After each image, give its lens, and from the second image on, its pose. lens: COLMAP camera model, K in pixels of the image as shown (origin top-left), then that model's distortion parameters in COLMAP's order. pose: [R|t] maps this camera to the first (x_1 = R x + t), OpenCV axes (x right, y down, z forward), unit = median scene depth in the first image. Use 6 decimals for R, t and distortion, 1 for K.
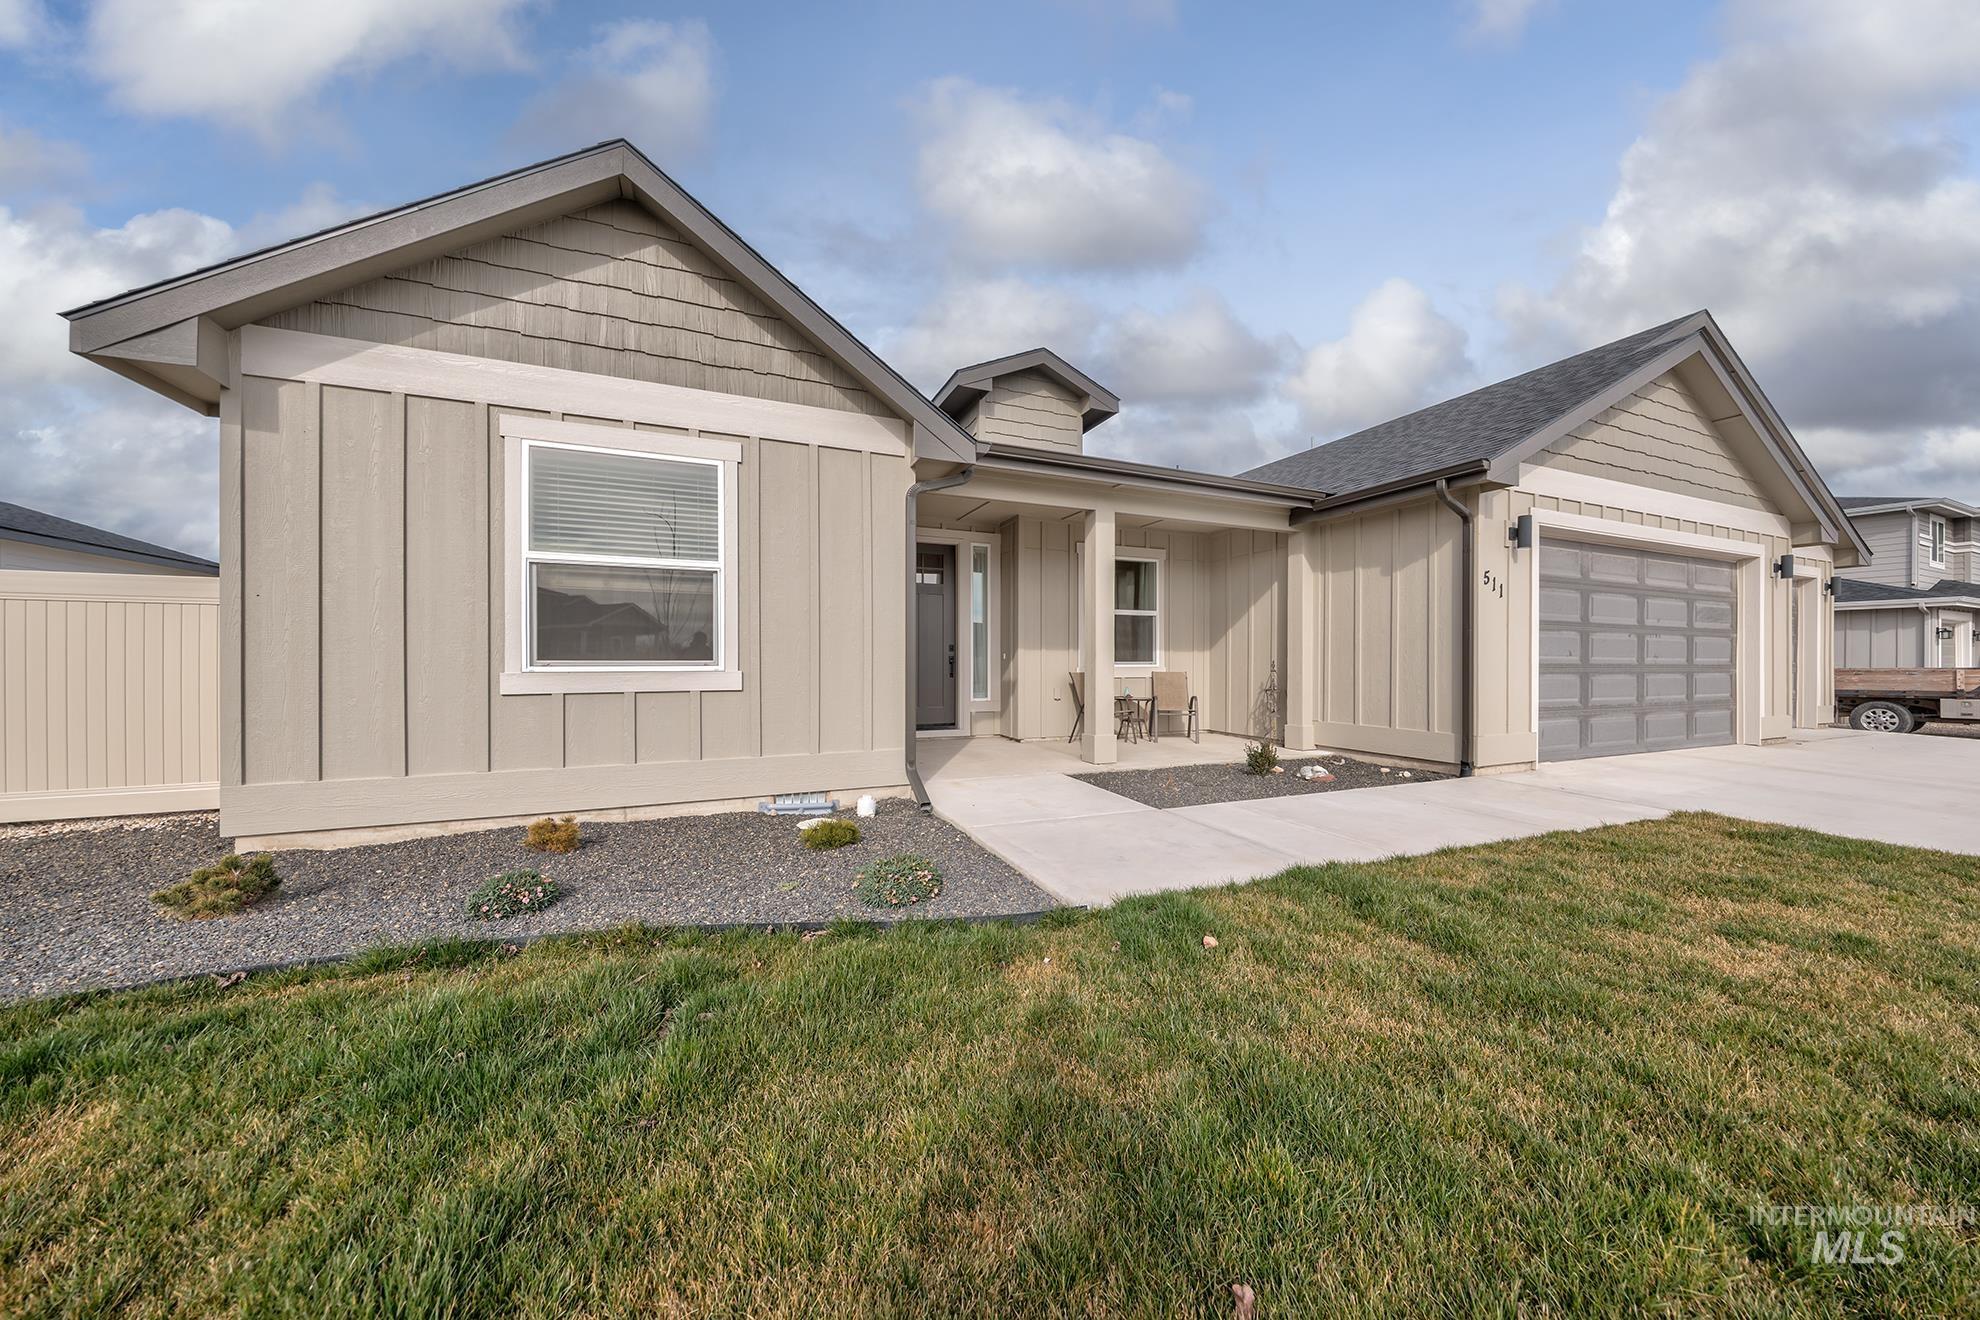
lens RADIAL K [[665.8, 0, 991.8], [0, 665.8, 665.5], [0, 0, 1]] dist [-0.004845, -0.000432]
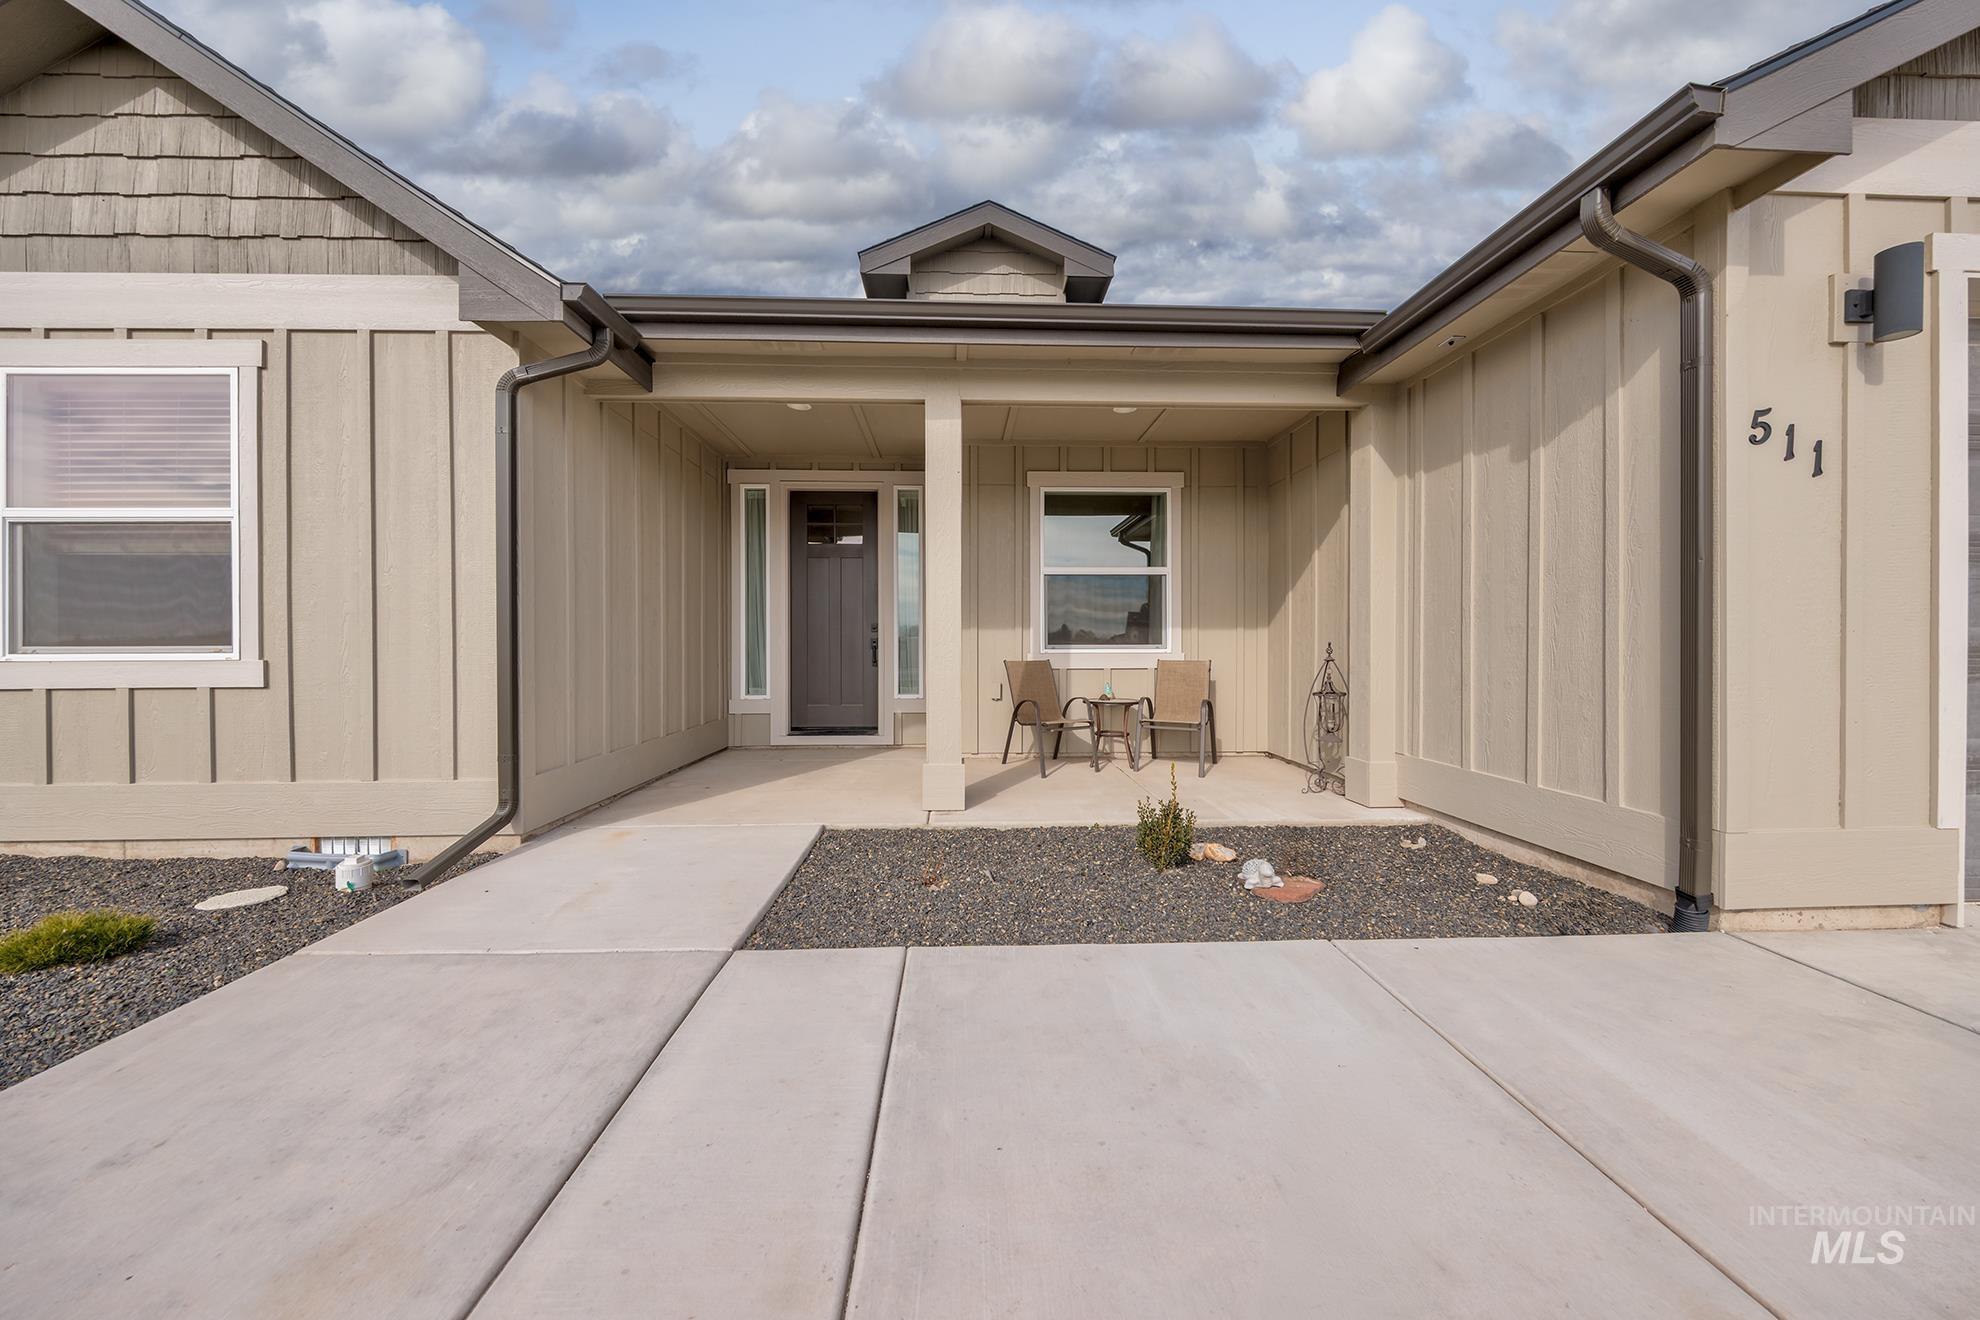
lens RADIAL K [[665.8, 0, 988.0], [0, 665.8, 650.7], [0, 0, 1]] dist [-0.004845, -0.000432]
pose [[0.933086, -0.000406, -0.359654, 0.455164], [0.001226, 0.999997, 0.002052, -0.001921], [0.359652, -0.002356, 0.933084, 0.467902]]
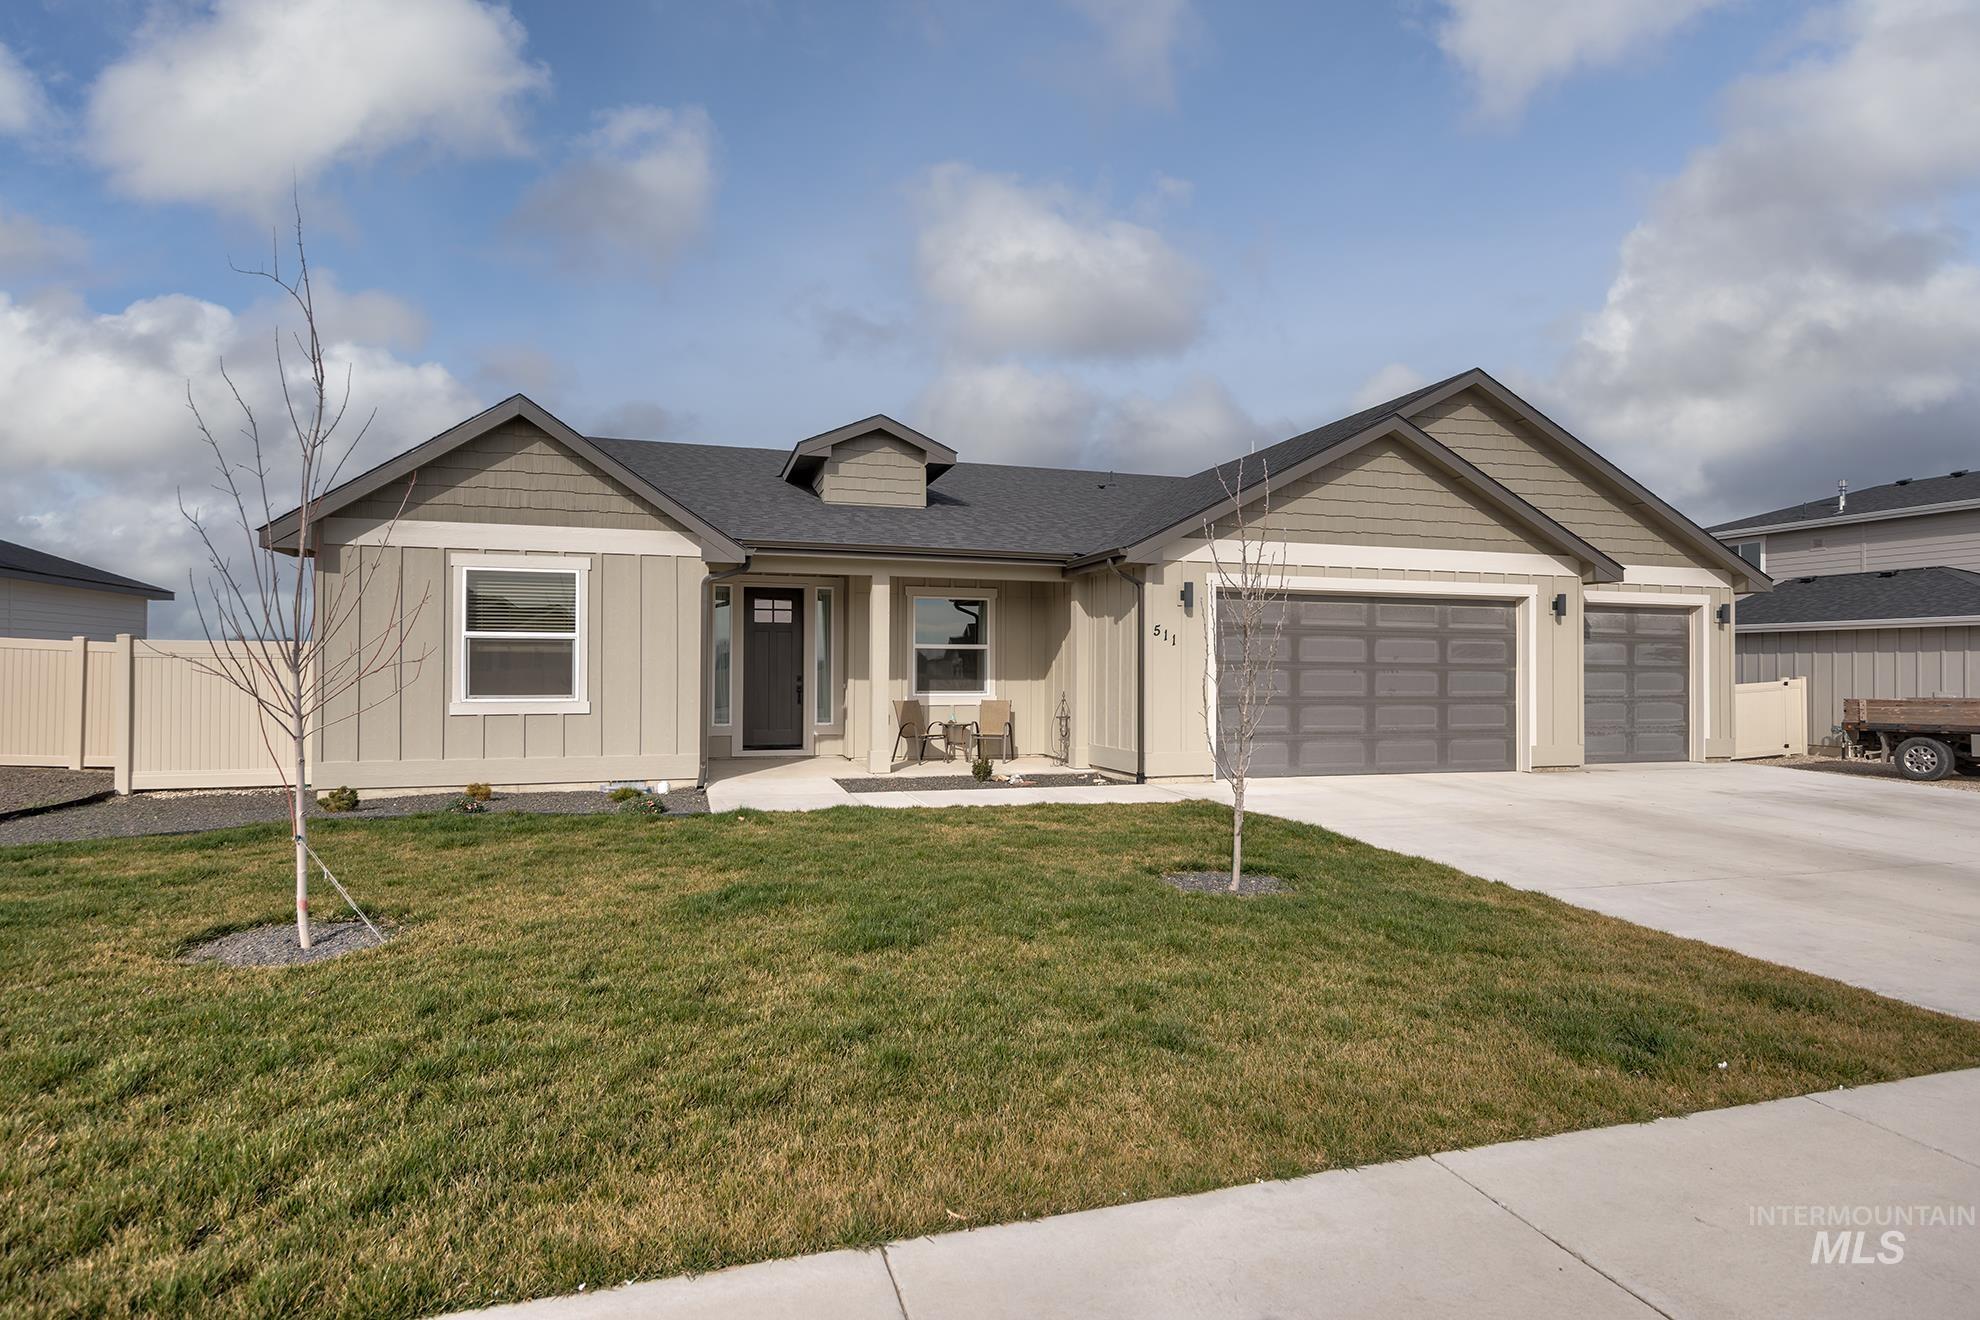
lens RADIAL K [[1060.6, 0, 1004.8], [0, 1060.6, 665.3], [0, 0, 1]] dist [-0.006030, -0.000332]
pose [[0.994552, 0.002520, -0.104209, 0.657706], [-0.003766, 0.999924, -0.011766, -0.039226], [0.104172, 0.012095, 0.994486, -1.063904]]
